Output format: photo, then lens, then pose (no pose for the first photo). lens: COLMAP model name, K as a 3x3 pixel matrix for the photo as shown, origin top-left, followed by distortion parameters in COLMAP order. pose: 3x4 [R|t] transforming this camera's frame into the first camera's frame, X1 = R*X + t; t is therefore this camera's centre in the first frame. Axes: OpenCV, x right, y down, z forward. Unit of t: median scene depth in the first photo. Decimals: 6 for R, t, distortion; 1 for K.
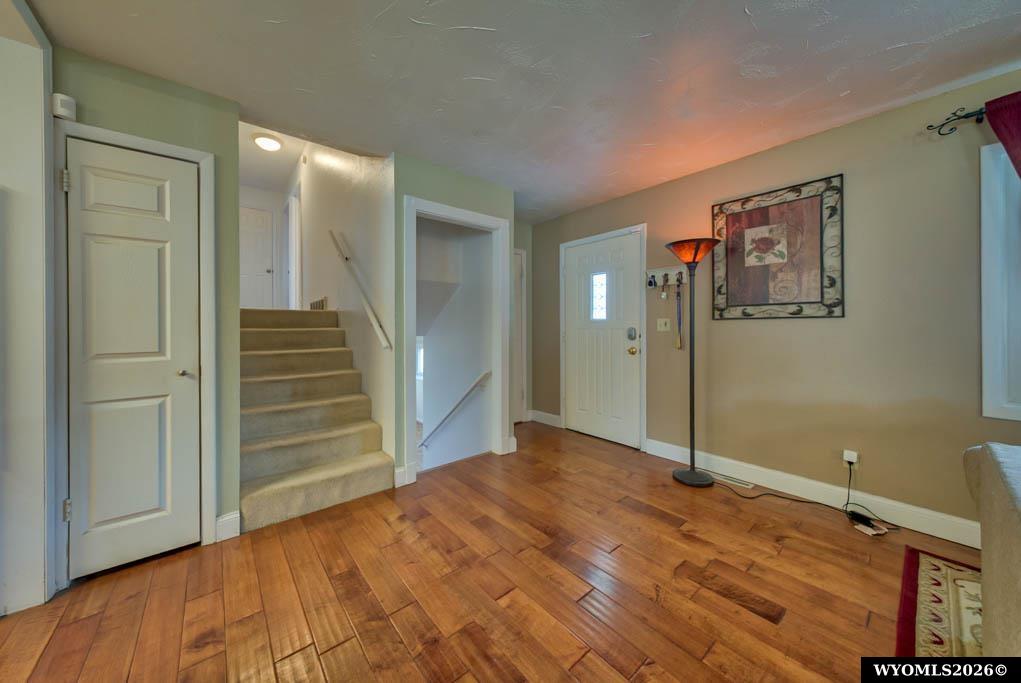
lens RADIAL K [[353.0, 0, 506.4], [0, 353.0, 326.7], [0, 0, 1]] dist [-0.000448, -0.000135]
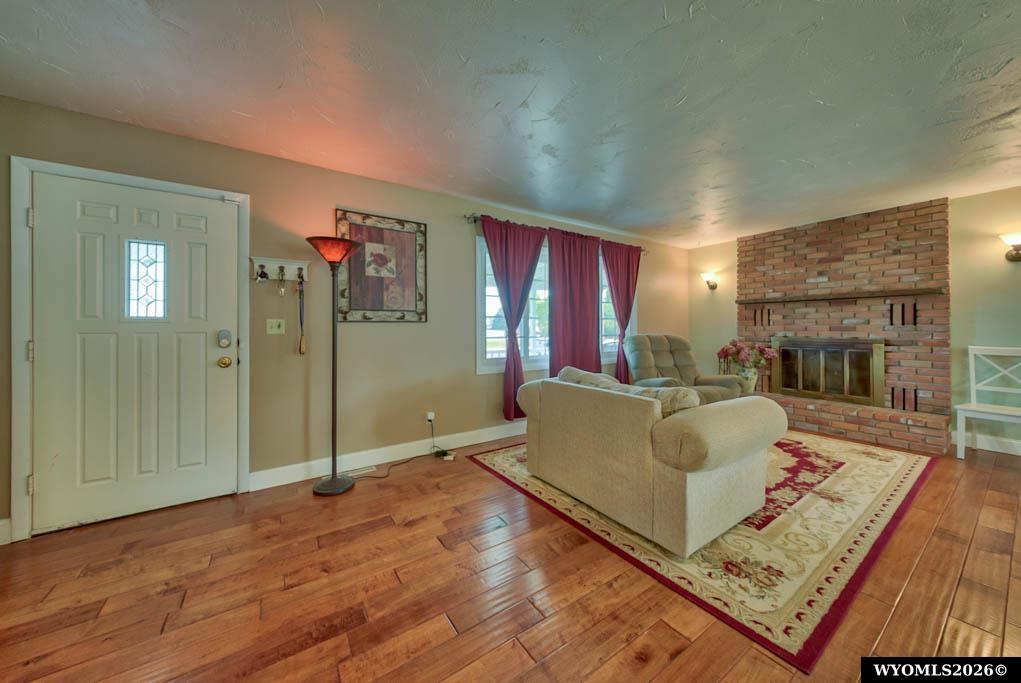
lens RADIAL K [[353.0, 0, 506.4], [0, 353.0, 326.7], [0, 0, 1]] dist [-0.000448, -0.000135]
pose [[0.097583, 0.004031, 0.995219, -0.404740], [0.000719, 0.999991, -0.004121, -0.001883], [-0.995227, 0.001118, 0.097579, 0.457703]]
